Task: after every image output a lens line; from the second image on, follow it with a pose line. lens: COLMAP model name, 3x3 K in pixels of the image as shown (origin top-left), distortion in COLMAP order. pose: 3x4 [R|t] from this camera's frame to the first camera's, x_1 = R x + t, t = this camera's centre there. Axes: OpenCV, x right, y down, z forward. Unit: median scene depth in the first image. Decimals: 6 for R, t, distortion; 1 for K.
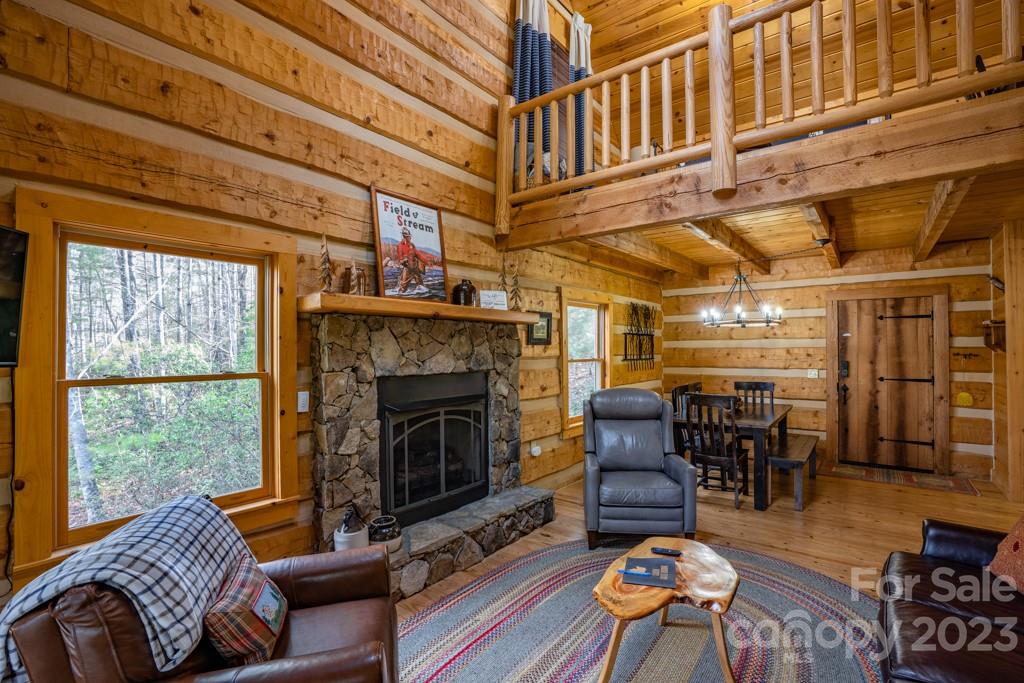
lens RADIAL K [[471.0, 0, 533.4], [0, 471.0, 337.6], [0, 0, 1]] dist [-0.060194, 0.020299]
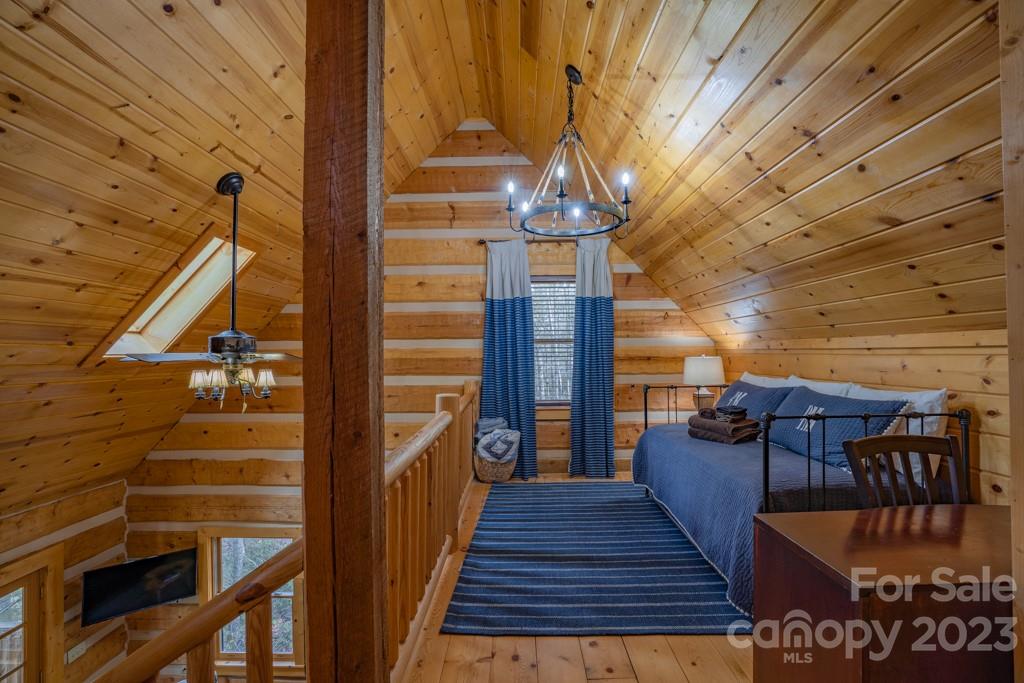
lens RADIAL K [[471.0, 0, 518.7], [0, 471.0, 342.5], [0, 0, 1]] dist [-0.060194, 0.020299]
pose [[0.600509, -0.021660, -0.799324, 1.009863], [0.028636, 0.999574, -0.005573, -0.618714], [0.799105, -0.019543, 0.600874, 0.404285]]
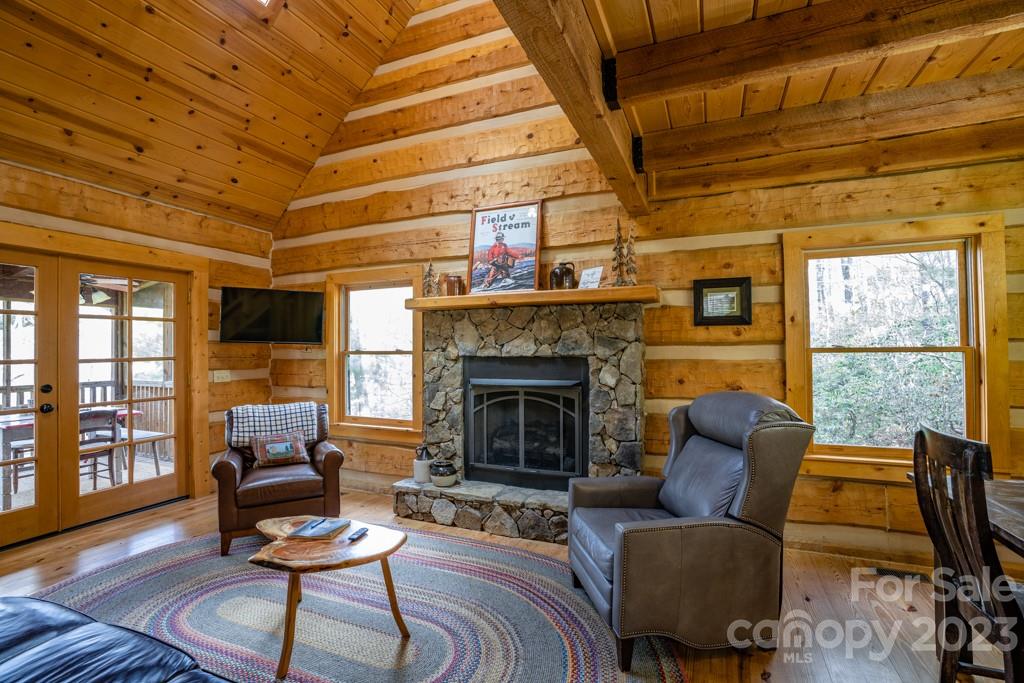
lens RADIAL K [[471.0, 0, 507.3], [0, 471.0, 343.7], [0, 0, 1]] dist [-0.060194, 0.020299]
pose [[0.225663, -0.012591, -0.974124, 0.728759], [0.025999, 0.999638, -0.006898, 0.045655], [0.973858, -0.023769, 0.225909, 0.616686]]
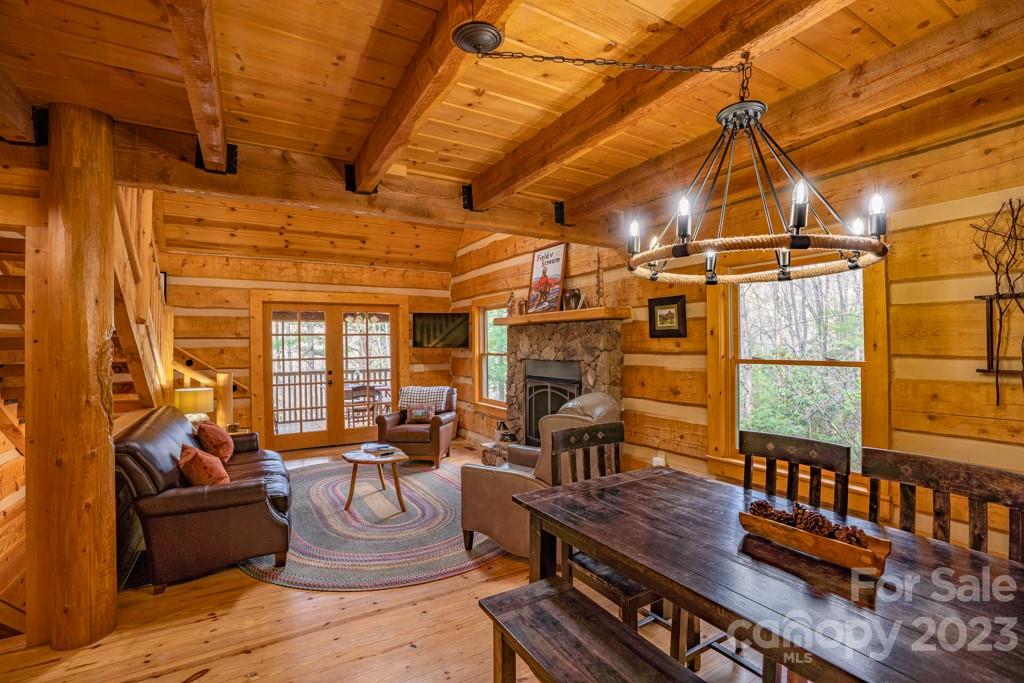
lens RADIAL K [[471.0, 0, 508.8], [0, 471.0, 344.5], [0, 0, 1]] dist [-0.060194, 0.020299]
pose [[-0.398770, 0.008125, -0.917015, 1.021587], [0.030920, 0.999511, -0.004590, 0.026108], [0.916530, -0.030185, -0.398826, 1.253207]]
